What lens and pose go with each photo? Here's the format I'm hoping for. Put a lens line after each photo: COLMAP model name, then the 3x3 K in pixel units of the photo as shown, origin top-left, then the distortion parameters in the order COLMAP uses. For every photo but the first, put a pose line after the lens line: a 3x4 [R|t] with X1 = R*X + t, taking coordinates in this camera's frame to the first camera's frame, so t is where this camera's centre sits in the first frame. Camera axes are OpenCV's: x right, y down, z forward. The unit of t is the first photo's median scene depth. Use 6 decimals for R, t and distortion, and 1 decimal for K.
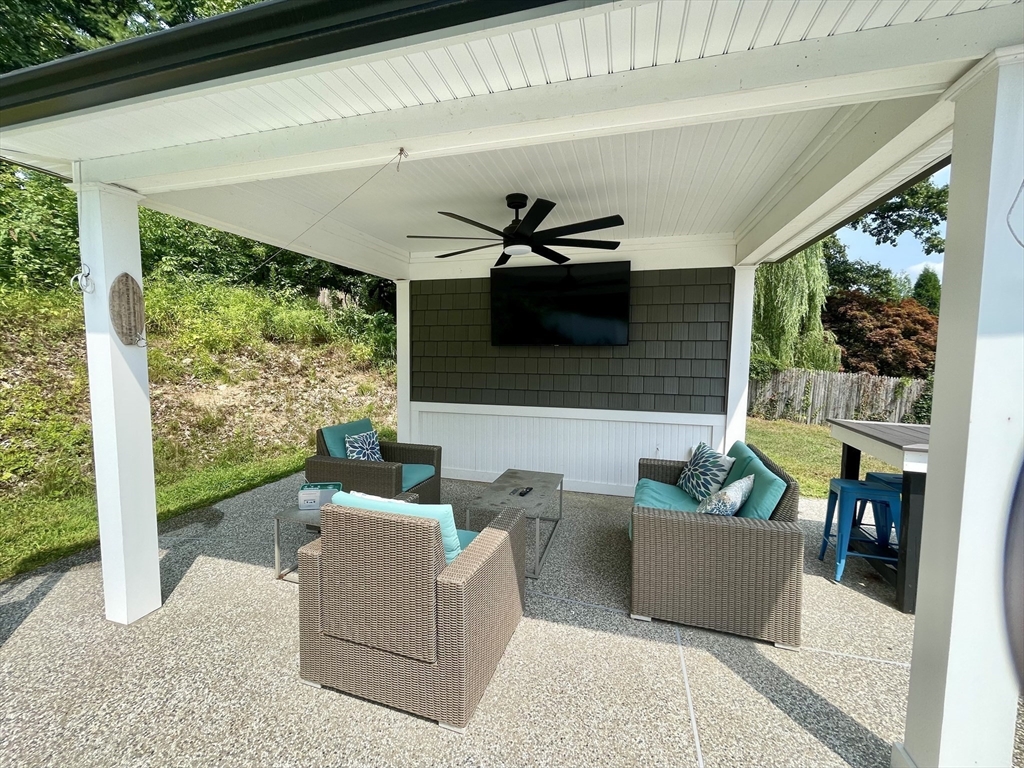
lens RADIAL K [[415.8, 0, 506.9], [0, 415.8, 382.6], [0, 0, 1]] dist [-0.002255, -0.000147]
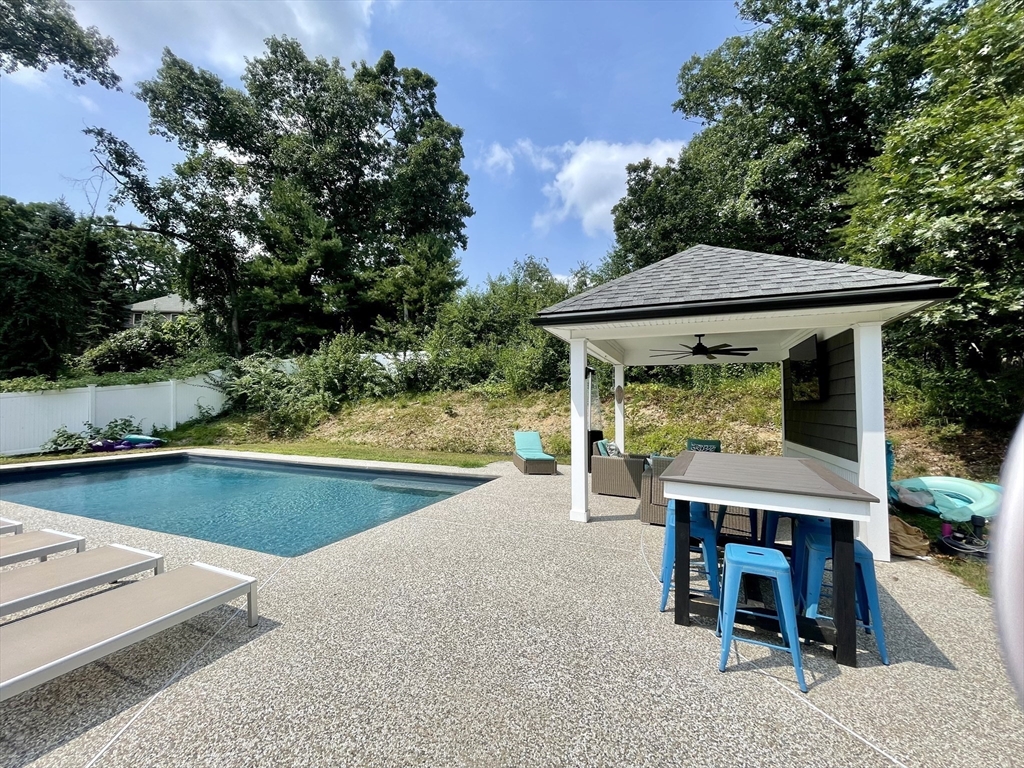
lens RADIAL K [[415.8, 0, 506.9], [0, 415.8, 382.6], [0, 0, 1]] dist [-0.002255, -0.000147]
pose [[-0.112229, -0.065979, -0.991490, 0.892881], [-0.086711, 0.994637, -0.056373, 0.006993], [0.989892, 0.079646, -0.117348, 0.118074]]
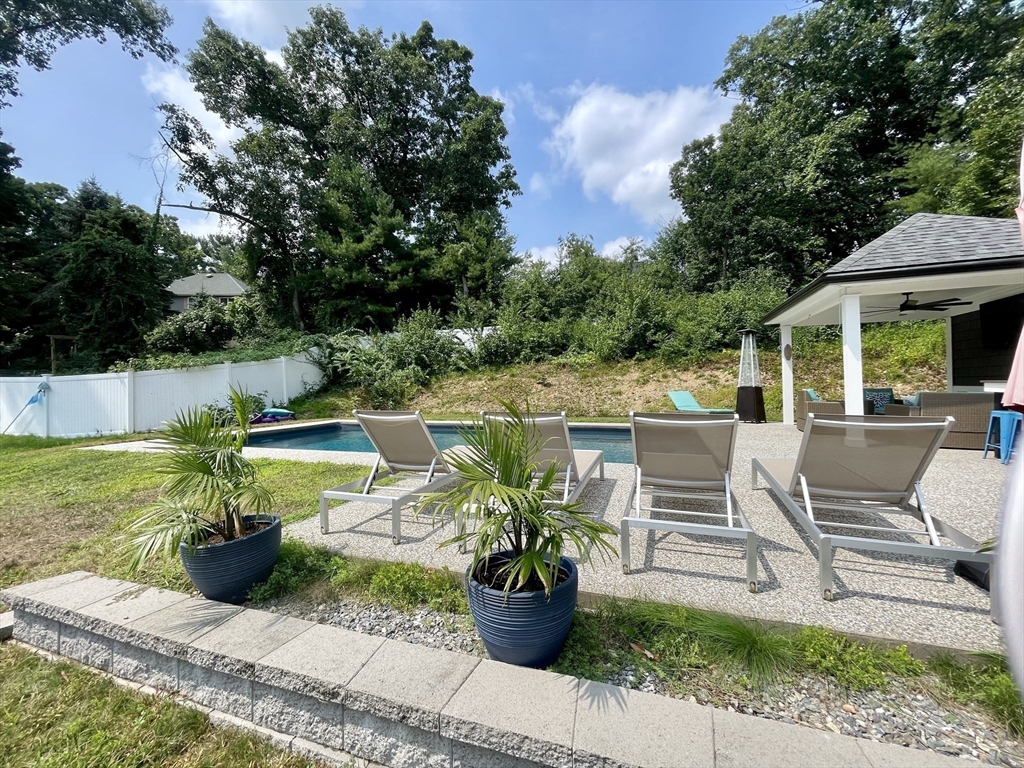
lens RADIAL K [[415.5, 0, 504.7], [0, 415.5, 384.9], [0, 0, 1]] dist [-0.003942, 0.000247]
pose [[-0.075498, -0.013393, -0.997056, 1.062560], [-0.061176, 0.998088, -0.008774, 0.114498], [0.995268, 0.060334, -0.076173, -0.476797]]
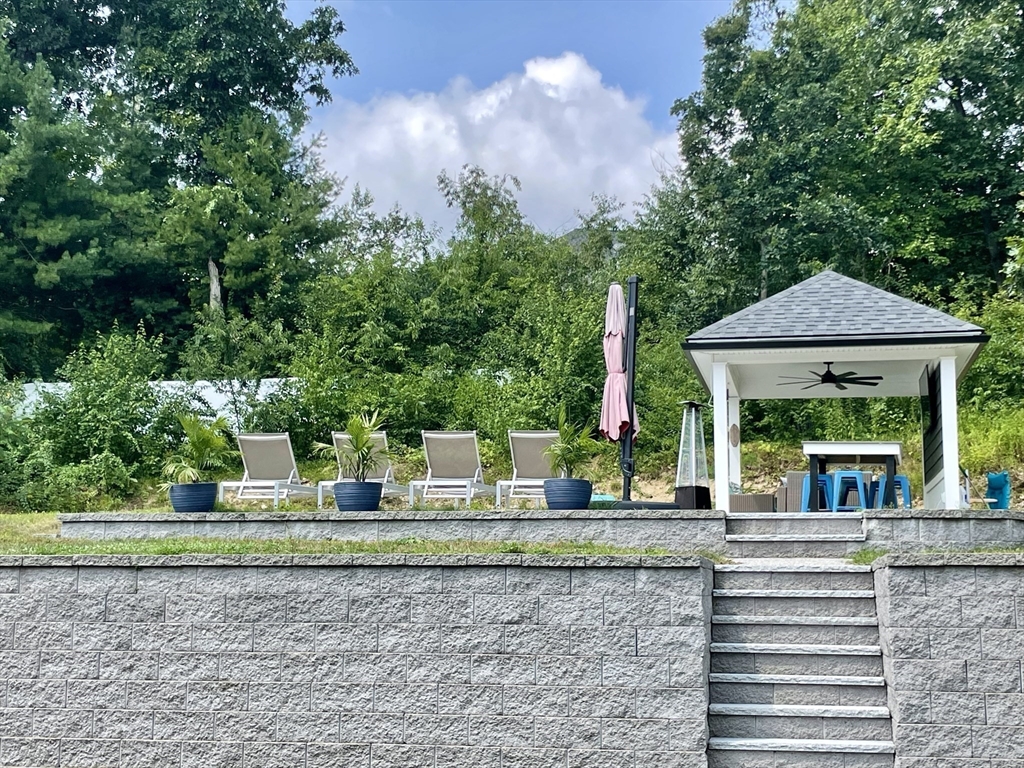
lens RADIAL K [[1441.3, 0, 534.6], [0, 1441.3, 379.2], [0, 0, 1]] dist [0.076695, -0.045612]
pose [[0.102950, -0.154272, -0.982650, 2.721226], [-0.079406, 0.983472, -0.162721, 0.365034], [0.991512, 0.094780, 0.088998, -0.415686]]
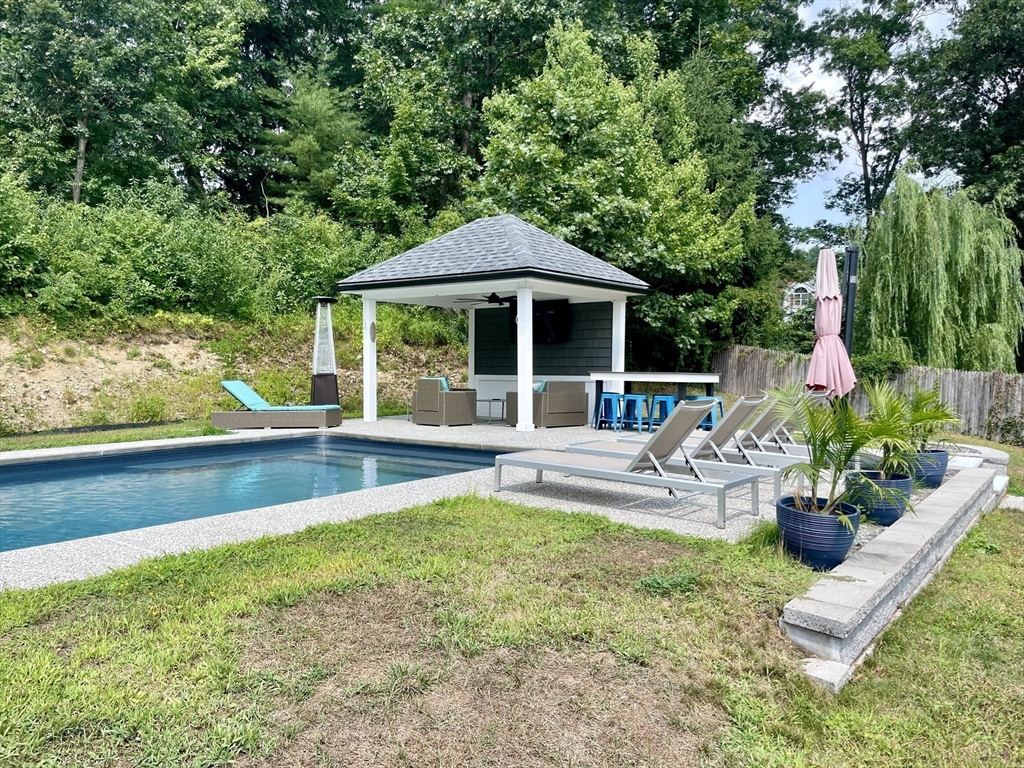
lens RADIAL K [[764.9, 0, 547.3], [0, 764.9, 394.8], [0, 0, 1]] dist [0.022773, 0.003409]
pose [[0.945045, 0.006291, -0.326880, 0.766676], [-0.019448, 0.999126, -0.036997, 0.166768], [0.326362, 0.041321, 0.944341, -1.354416]]
